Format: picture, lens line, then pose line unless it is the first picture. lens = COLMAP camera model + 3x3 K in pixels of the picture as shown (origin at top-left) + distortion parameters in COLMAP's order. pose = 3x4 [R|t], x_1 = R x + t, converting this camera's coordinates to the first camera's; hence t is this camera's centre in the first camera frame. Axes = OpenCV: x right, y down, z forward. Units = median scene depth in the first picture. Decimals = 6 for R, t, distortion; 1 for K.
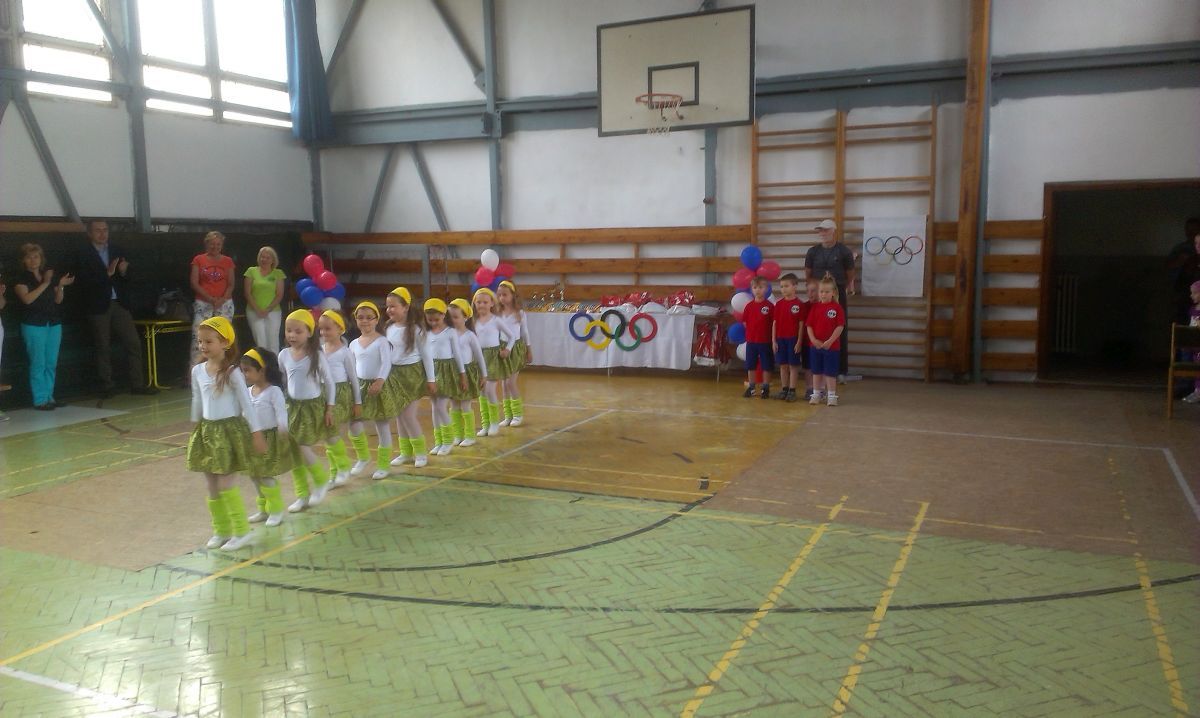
lens RADIAL K [[952.3, 0, 595.3], [0, 952.3, 356.9], [0, 0, 1]] dist [0.128041, -0.195146]
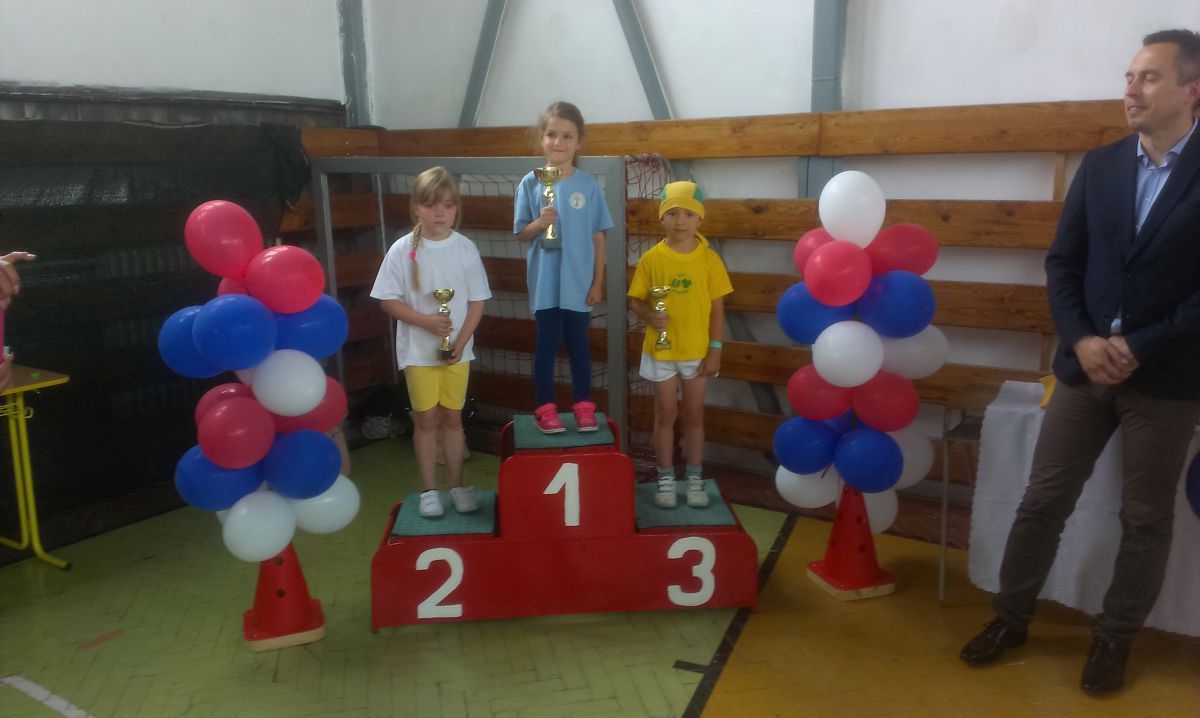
lens RADIAL K [[962.3, 0, 591.0], [0, 962.3, 353.6], [0, 0, 1]] dist [0.131525, -0.223198]
pose [[0.987543, 0.034245, -0.153579, -0.149246], [-0.022200, 0.996590, 0.079466, -0.085449], [0.155777, -0.075067, 0.984936, 0.746991]]
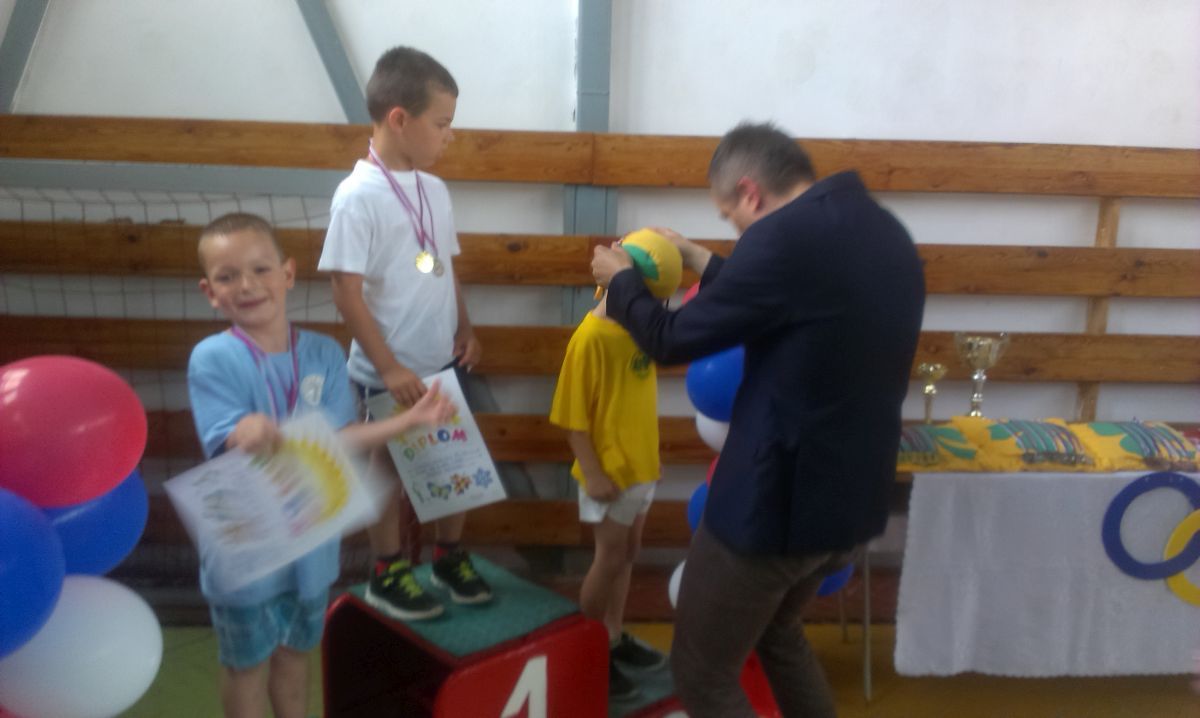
lens RADIAL K [[962.3, 0, 591.0], [0, 962.3, 353.6], [0, 0, 1]] dist [0.131525, -0.223198]
pose [[0.884664, -0.041107, 0.464413, -0.275779], [0.015791, 0.998176, 0.058273, -0.098068], [-0.465961, -0.044219, 0.883700, 0.864759]]
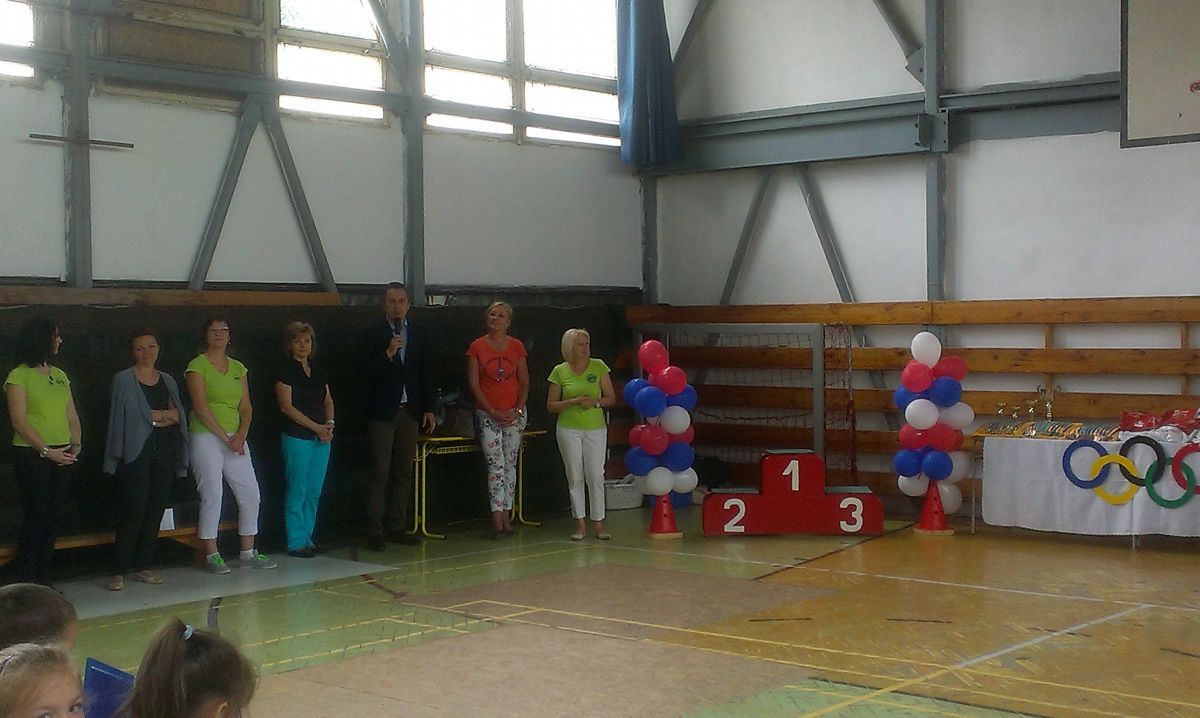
lens RADIAL K [[1652.1, 0, 604.0], [0, 1652.1, 359.1], [0, 0, 1]] dist [0.109045, -0.003796]
pose [[0.961574, 0.011619, -0.274300, -0.018351], [-0.037568, 0.995275, -0.089538, 0.007697], [0.271963, 0.096403, 0.957467, -0.073882]]
